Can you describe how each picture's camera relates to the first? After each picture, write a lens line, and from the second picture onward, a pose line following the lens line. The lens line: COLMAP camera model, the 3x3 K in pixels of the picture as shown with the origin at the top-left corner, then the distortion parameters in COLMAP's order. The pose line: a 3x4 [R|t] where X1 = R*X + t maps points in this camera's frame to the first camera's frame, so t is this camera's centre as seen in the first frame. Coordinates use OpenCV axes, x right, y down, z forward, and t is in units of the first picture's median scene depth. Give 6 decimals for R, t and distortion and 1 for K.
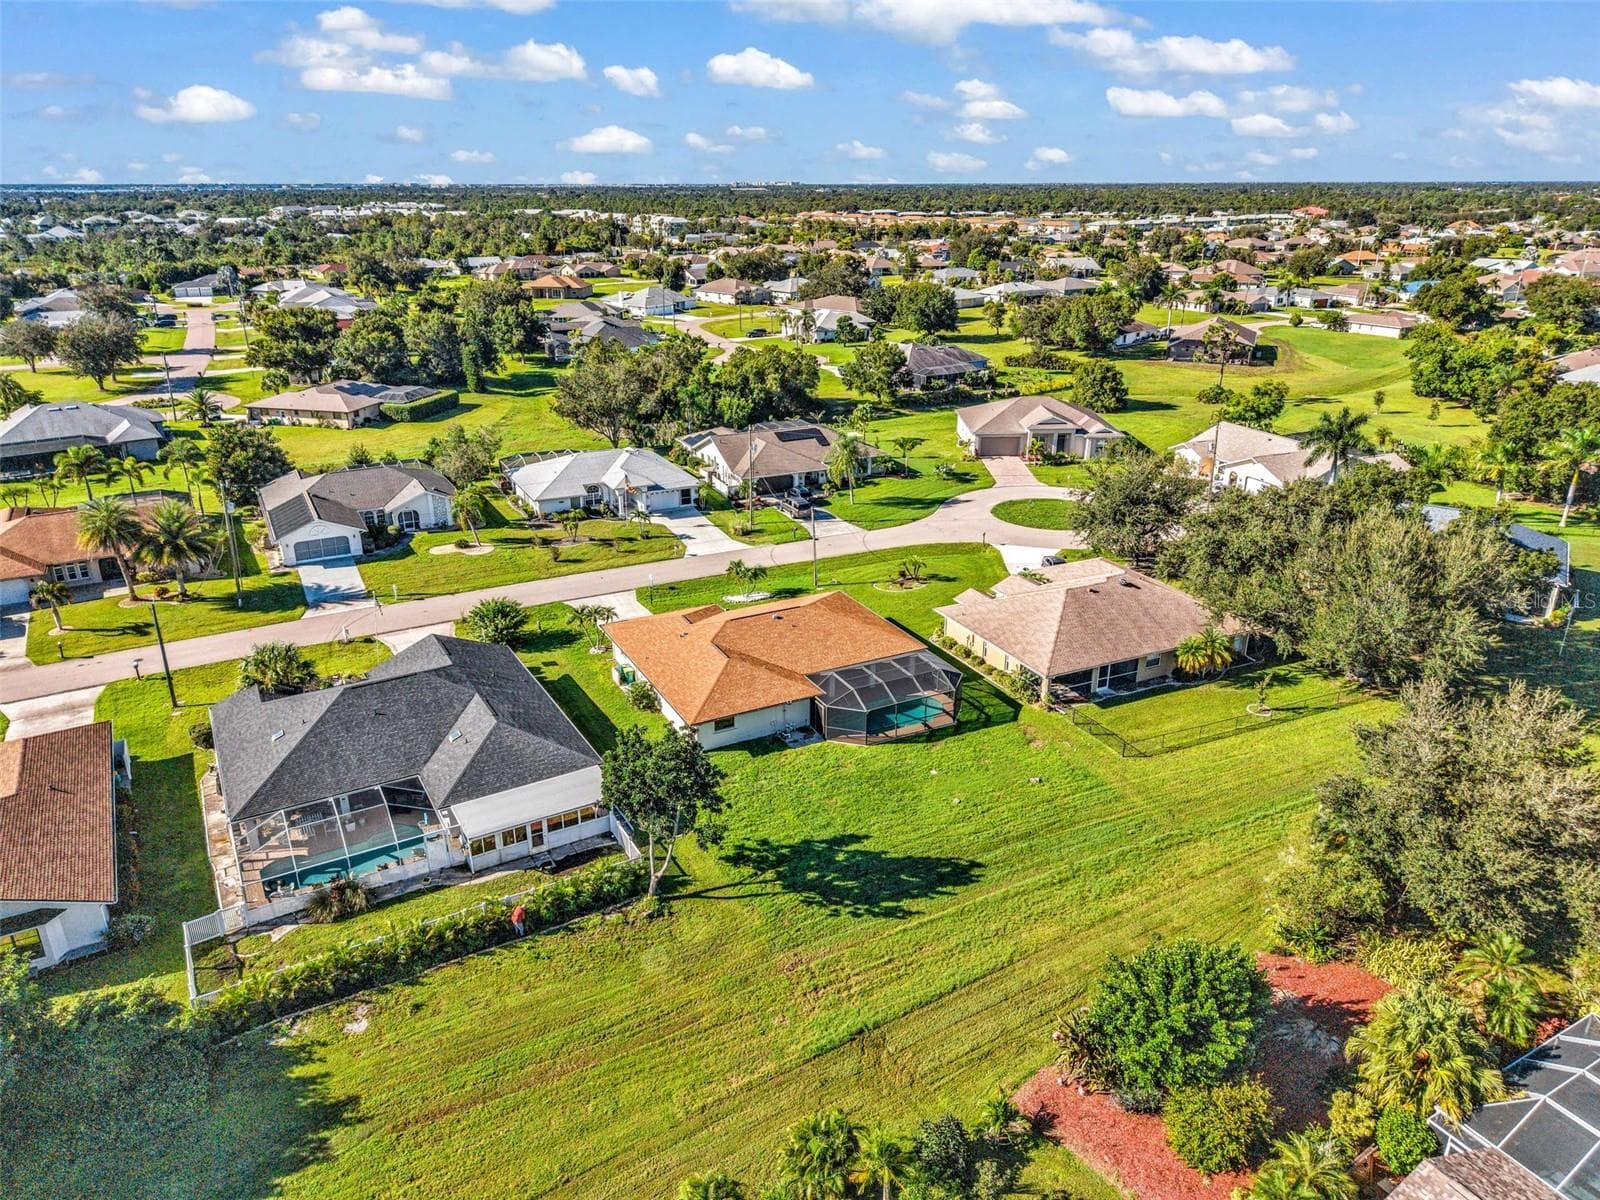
lens RADIAL K [[1069.2, 0, 798.4], [0, 1069.2, 603.7], [0, 0, 1]] dist [0.042606, -0.048358]
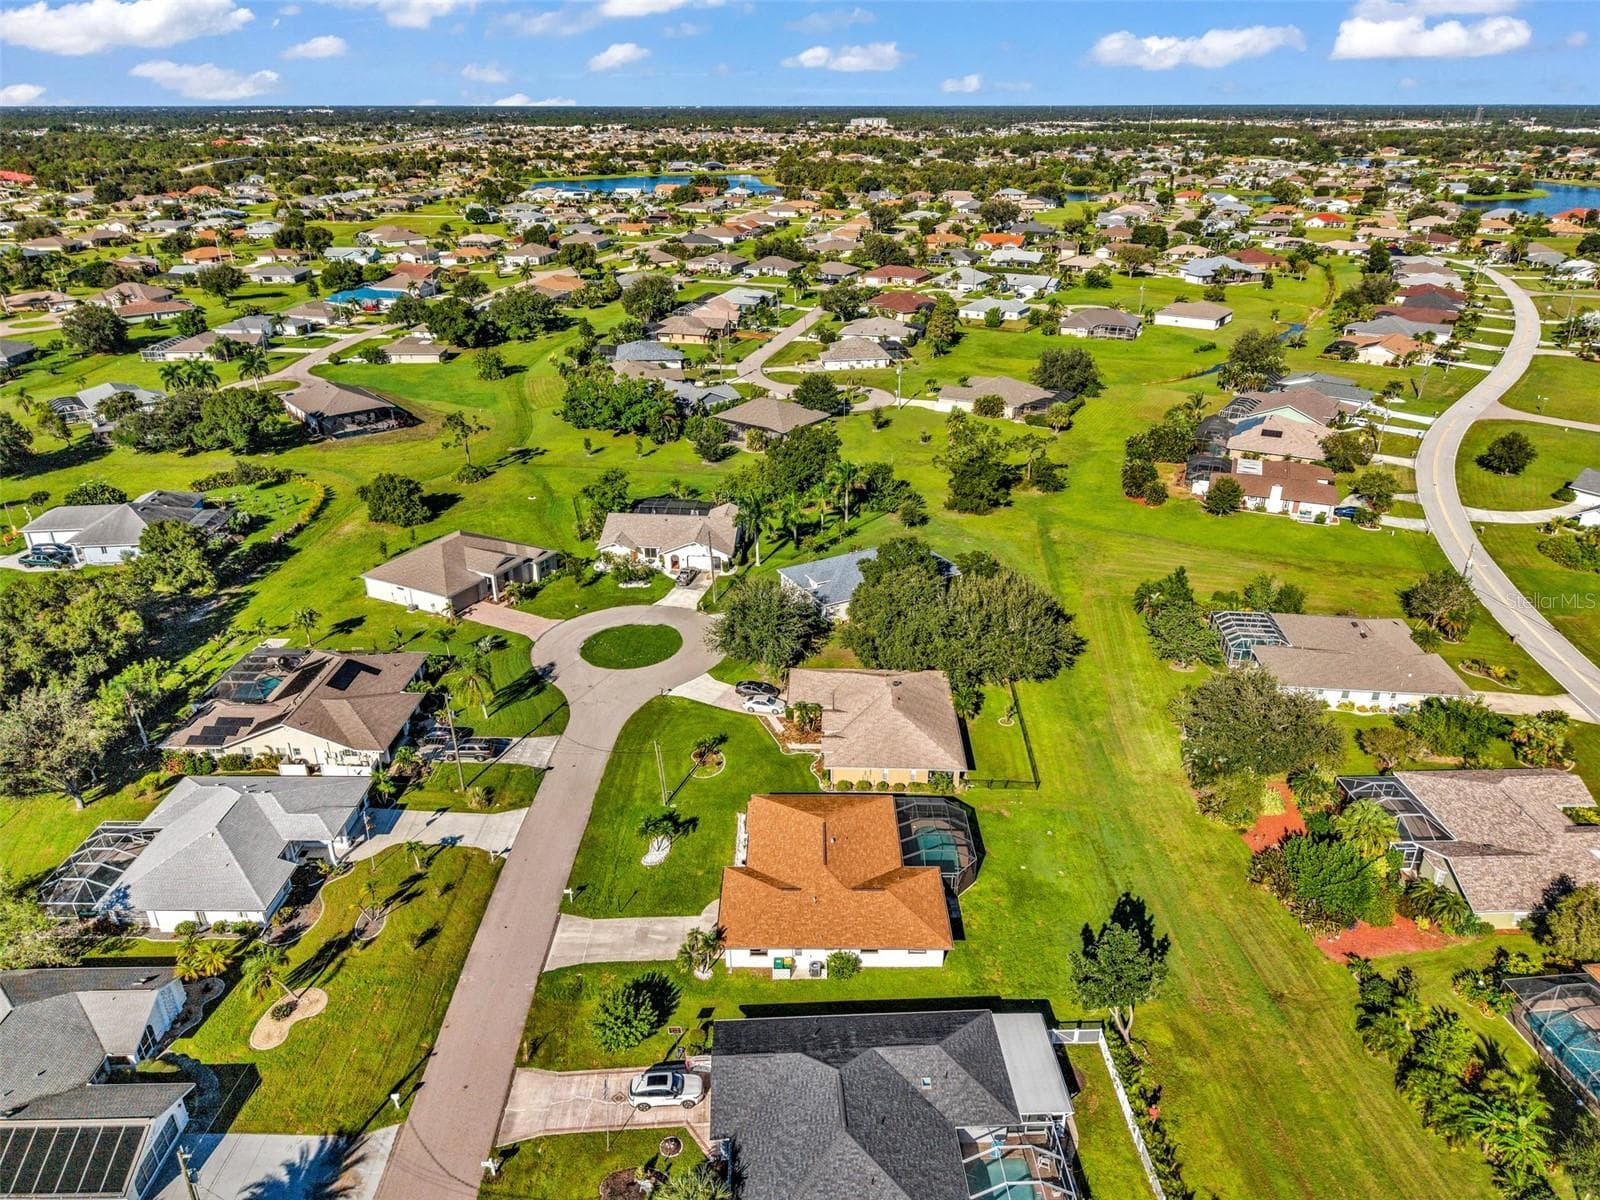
lens RADIAL K [[1073.1, 0, 798.1], [0, 1073.1, 597.1], [0, 0, 1]] dist [0.030220, -0.030444]
pose [[0.460638, -0.370001, 0.806791, -0.706858], [0.324690, 0.916213, 0.234801, -0.414494], [-0.826069, 0.153799, 0.542177, 0.277829]]
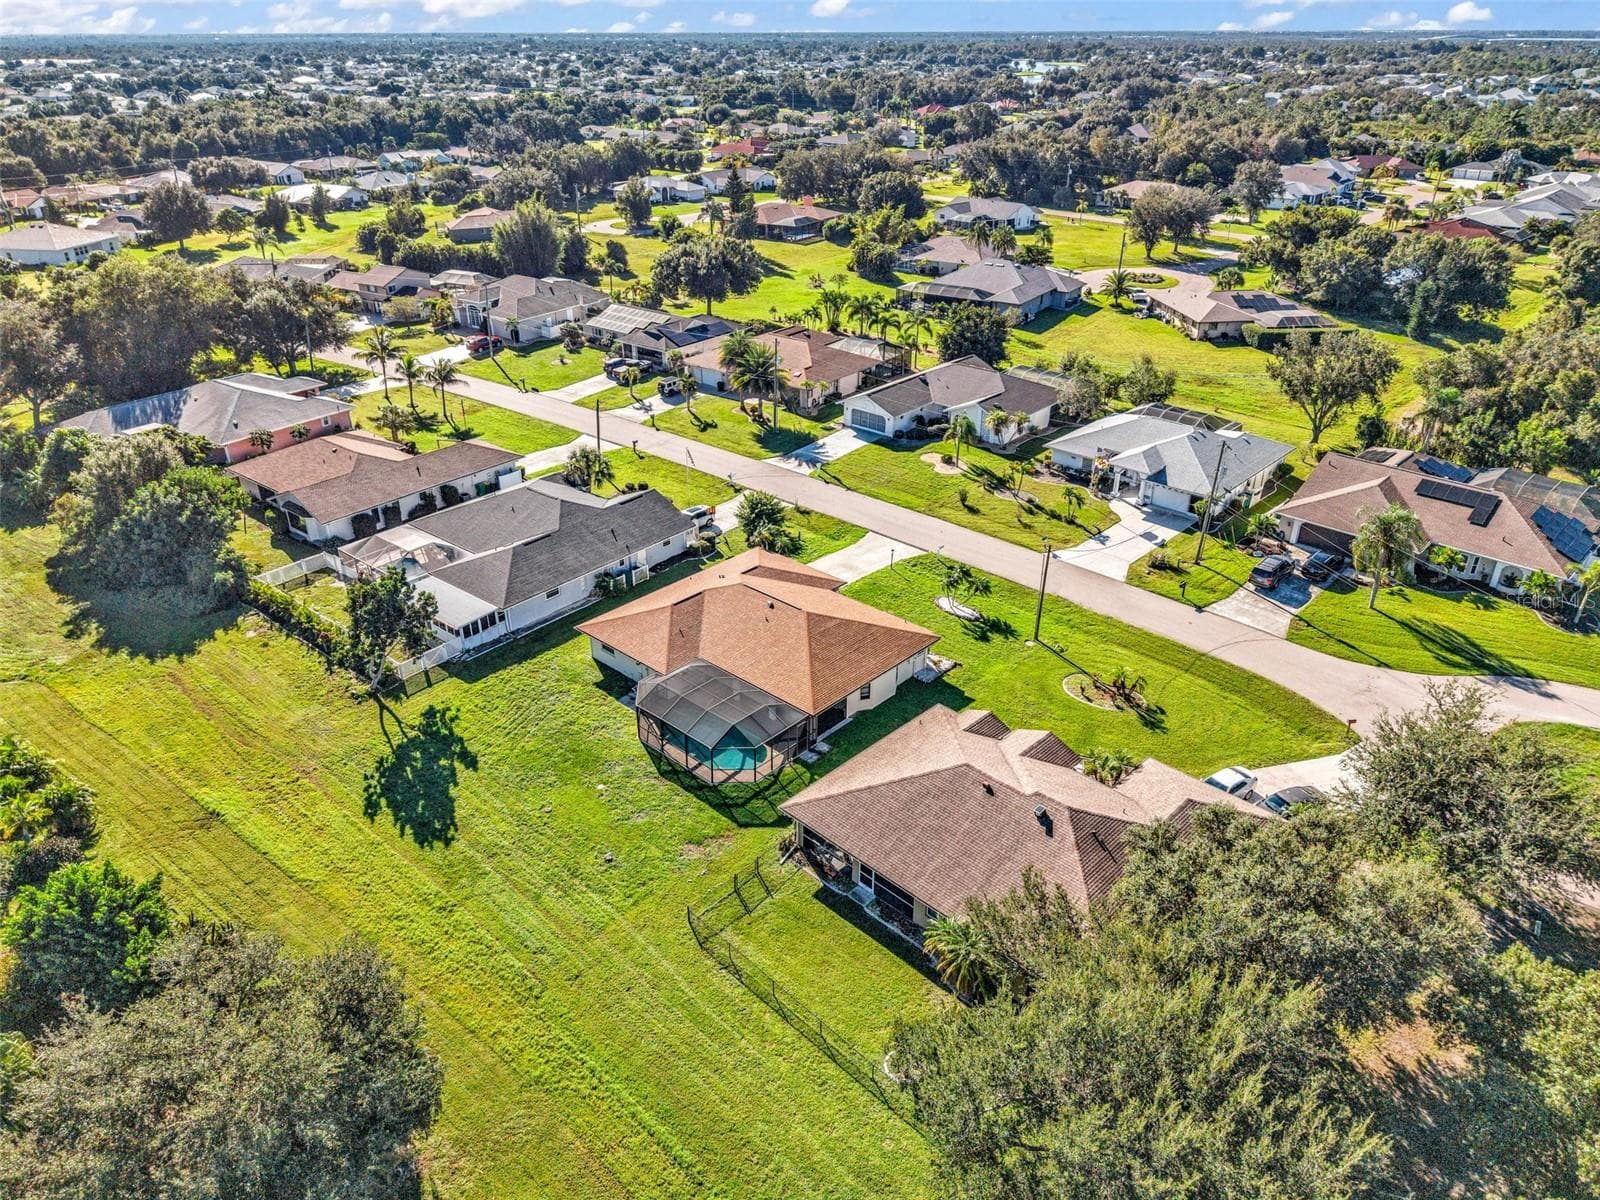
lens RADIAL K [[1069.2, 0, 798.4], [0, 1069.2, 603.7], [0, 0, 1]] dist [0.042606, -0.048358]
pose [[0.338418, 0.444091, -0.829612, 0.616231], [-0.342711, 0.879249, 0.330862, -0.247044], [0.876369, 0.172348, 0.449749, 0.470615]]
